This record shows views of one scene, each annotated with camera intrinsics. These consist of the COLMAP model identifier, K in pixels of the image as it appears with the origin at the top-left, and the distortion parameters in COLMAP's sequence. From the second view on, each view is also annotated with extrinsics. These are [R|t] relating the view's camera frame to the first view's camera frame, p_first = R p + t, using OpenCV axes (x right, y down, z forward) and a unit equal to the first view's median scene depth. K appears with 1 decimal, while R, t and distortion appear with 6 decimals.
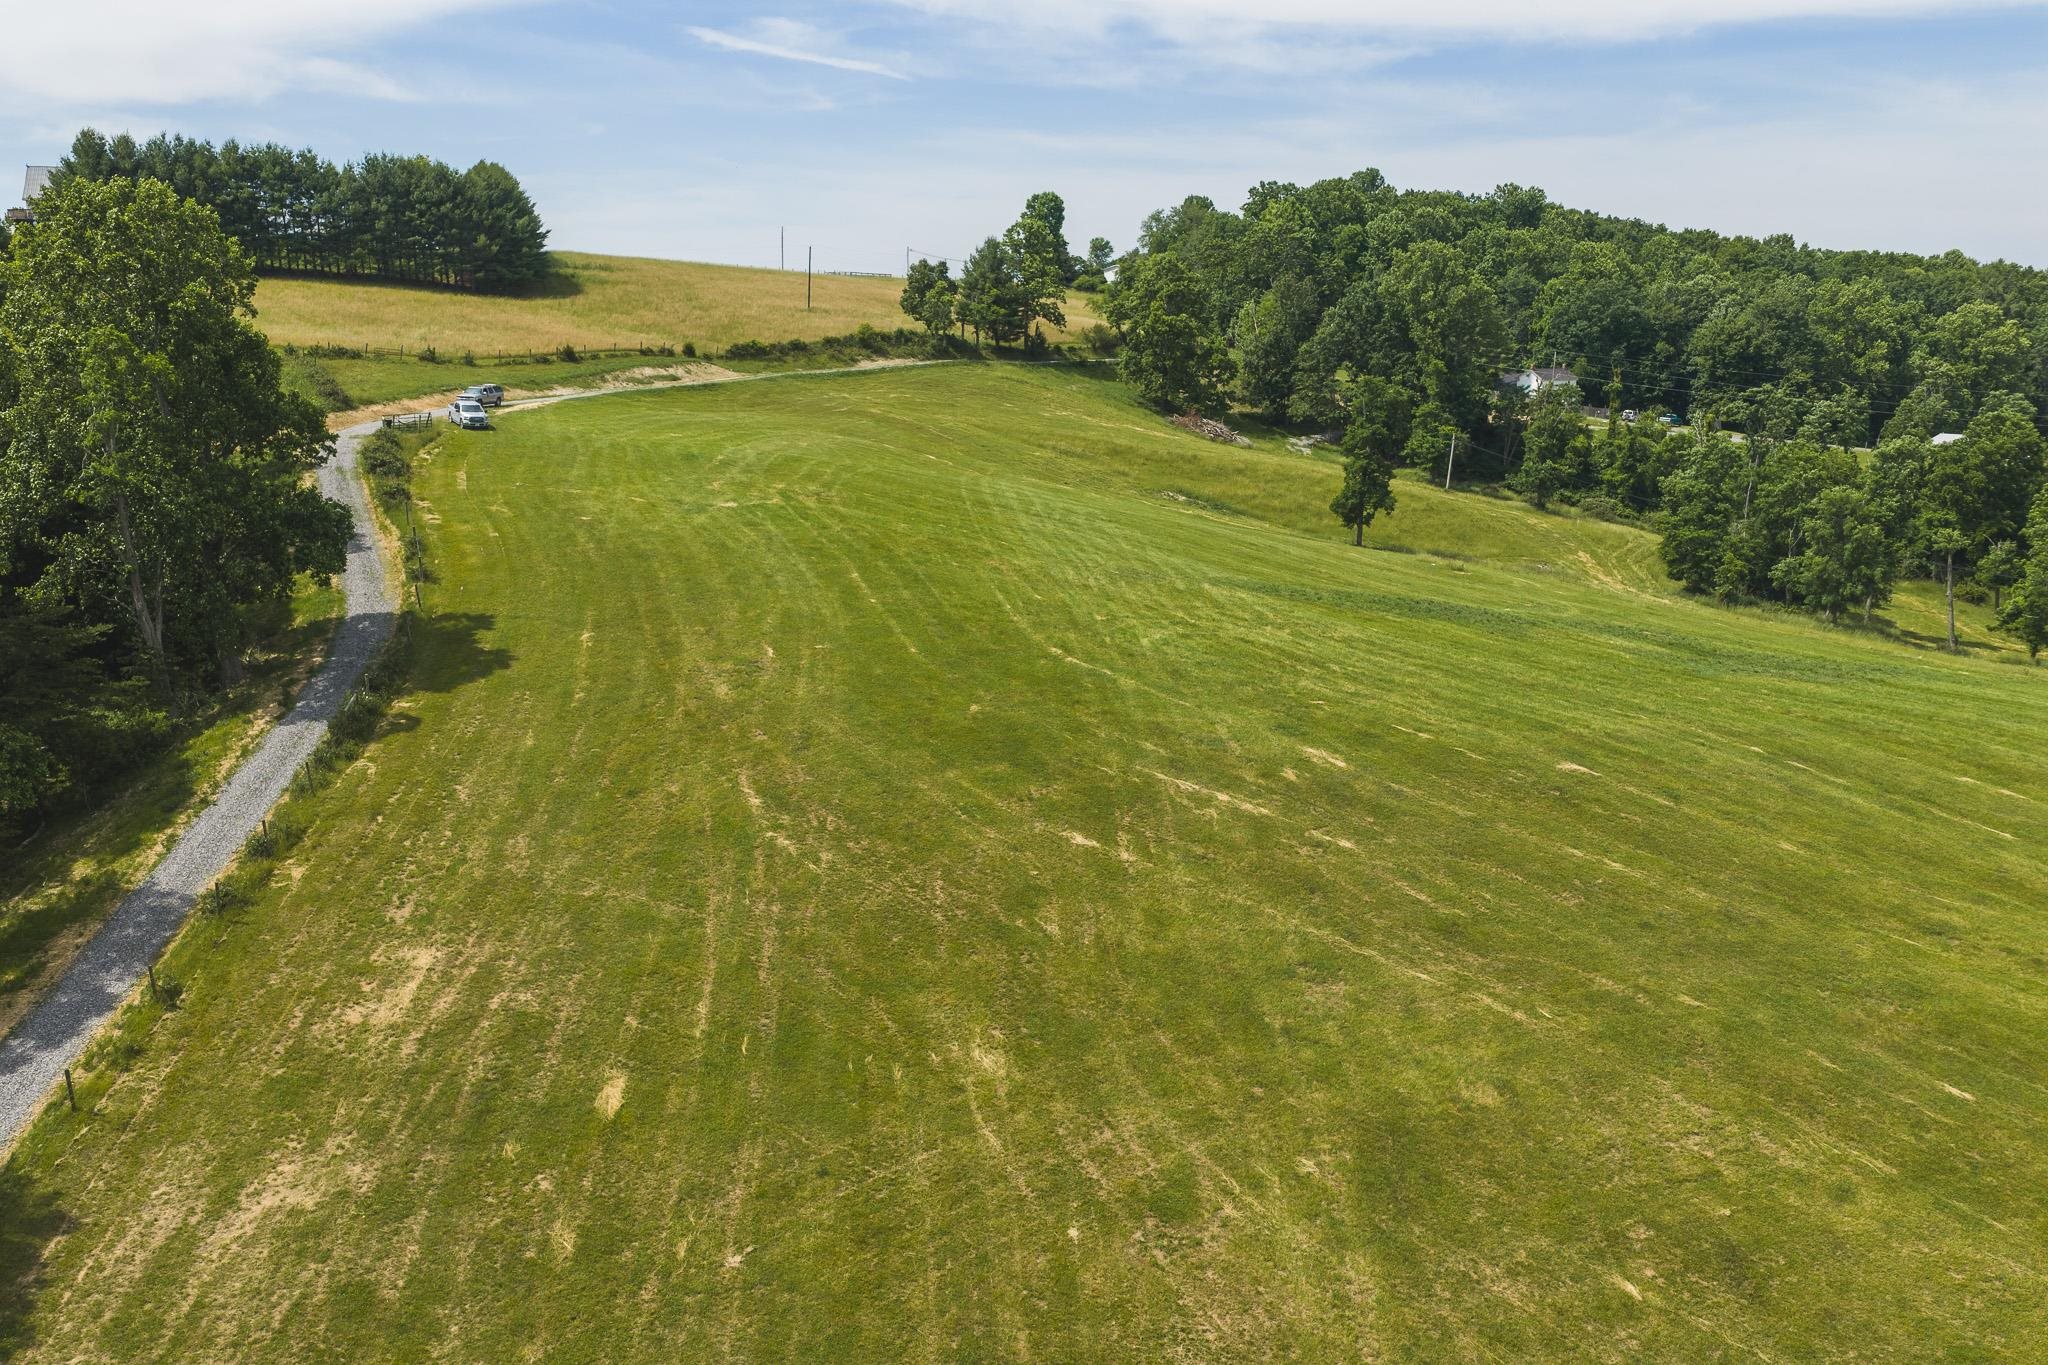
lens RADIAL K [[1685.1, 0, 1024.9], [0, 1685.1, 690.9], [0, 0, 1]] dist [0.015991, -0.030559]
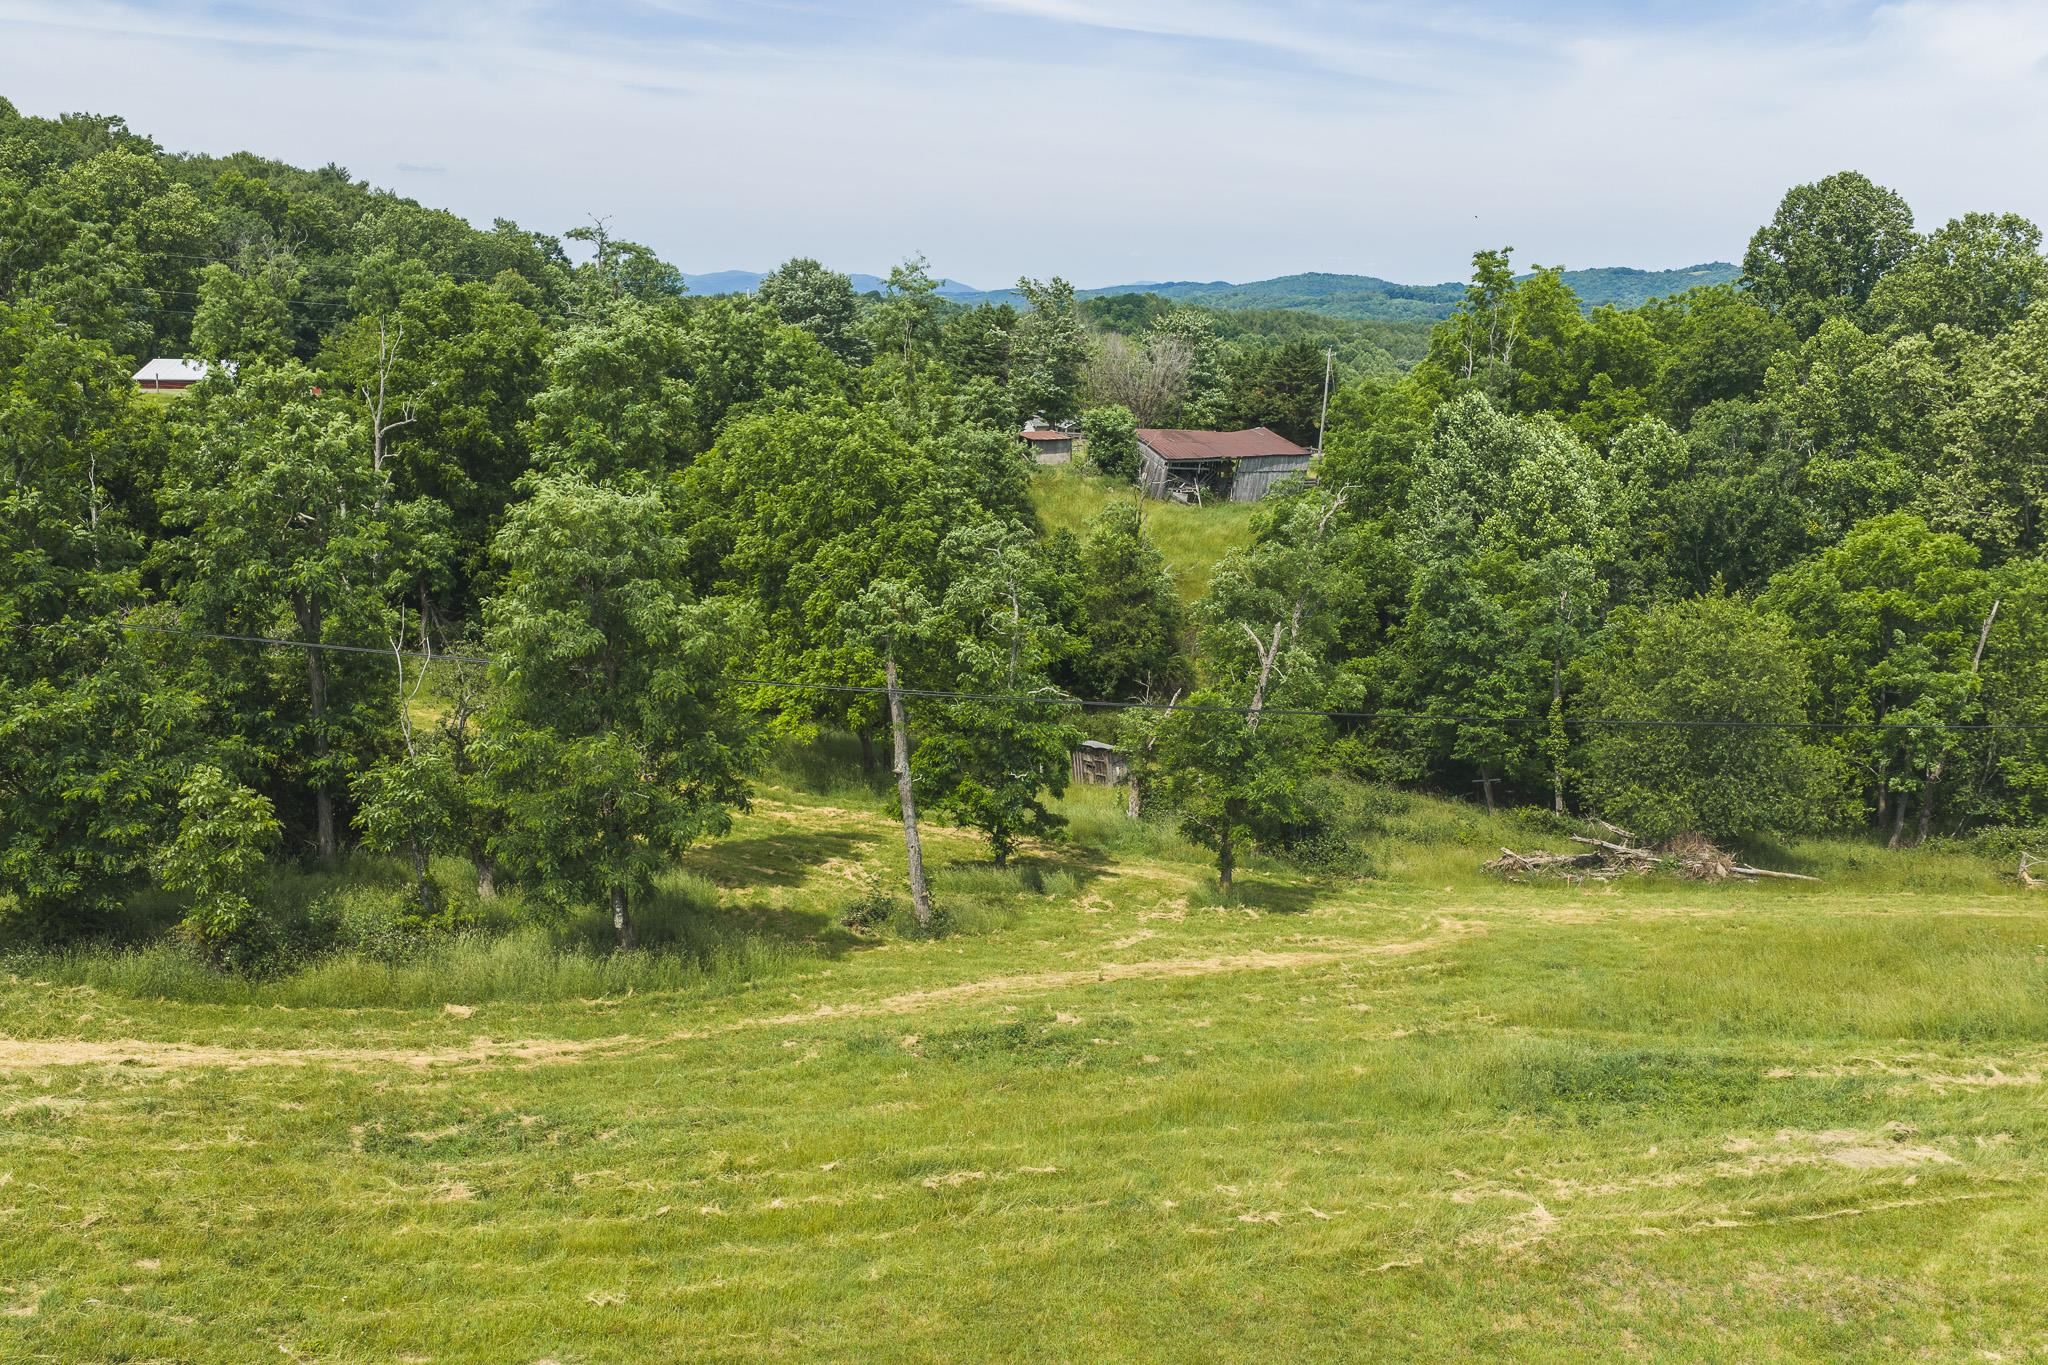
lens RADIAL K [[1685.1, 0, 1054.5], [0, 1685.1, 698.6], [0, 0, 1]] dist [0.015991, -0.030559]
pose [[0.453036, -0.197136, 0.869423, 0.178151], [0.169831, 0.976469, 0.132913, -0.072137], [-0.875166, 0.087440, 0.475855, 0.532169]]
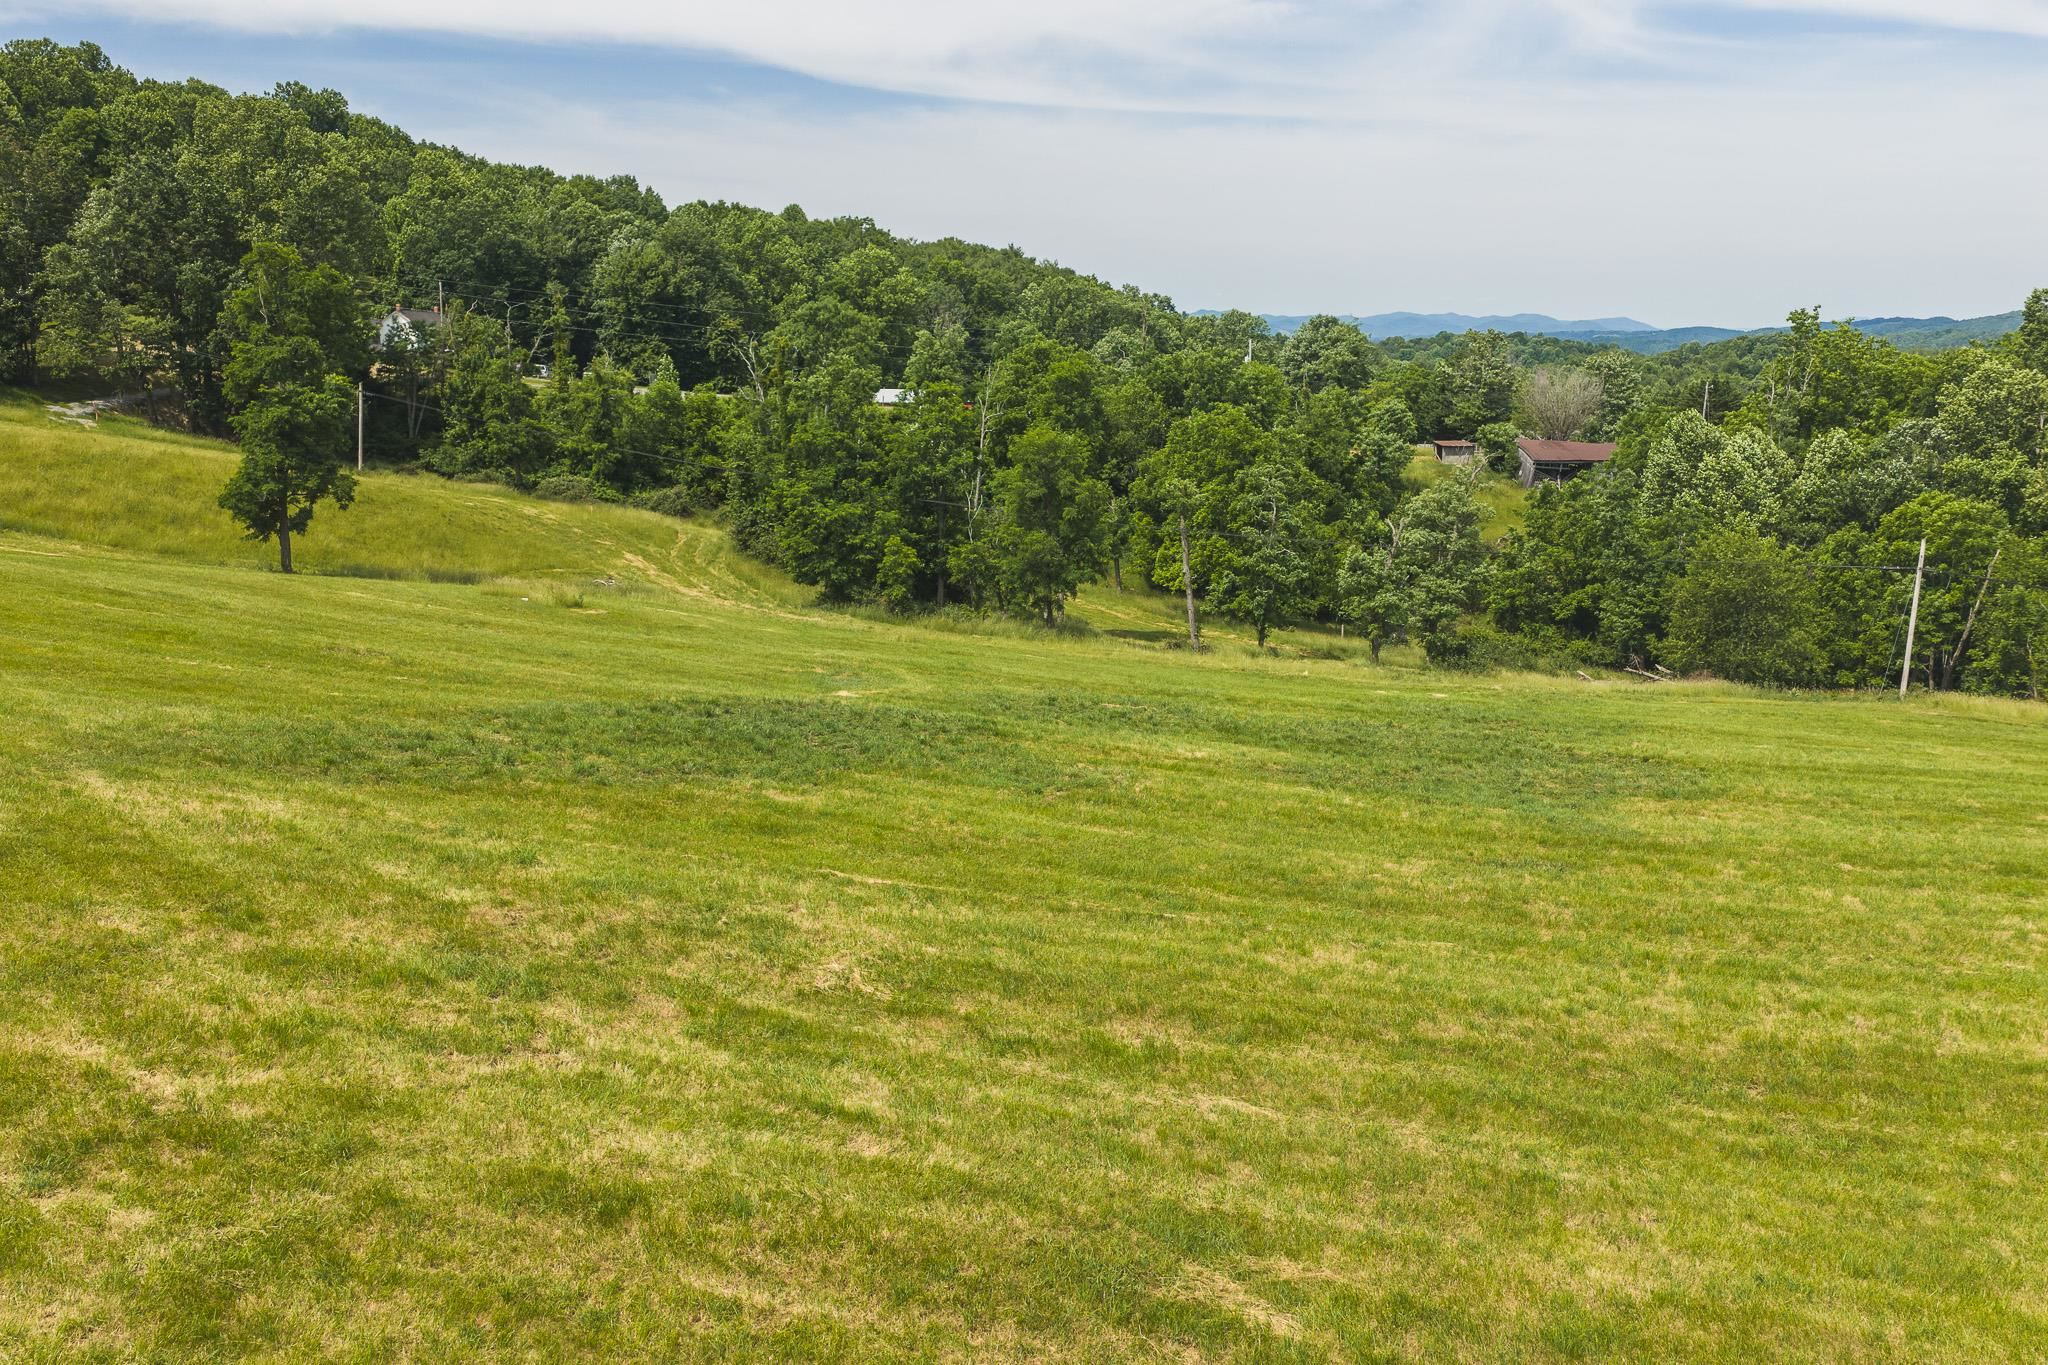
lens RADIAL K [[1685.1, 0, 1030.9], [0, 1685.1, 697.3], [0, 0, 1]] dist [0.015991, -0.030559]
pose [[0.758198, -0.131690, 0.638587, 0.024569], [0.129588, 0.990288, 0.050357, -0.032128], [-0.639017, 0.044573, 0.767900, 0.327547]]
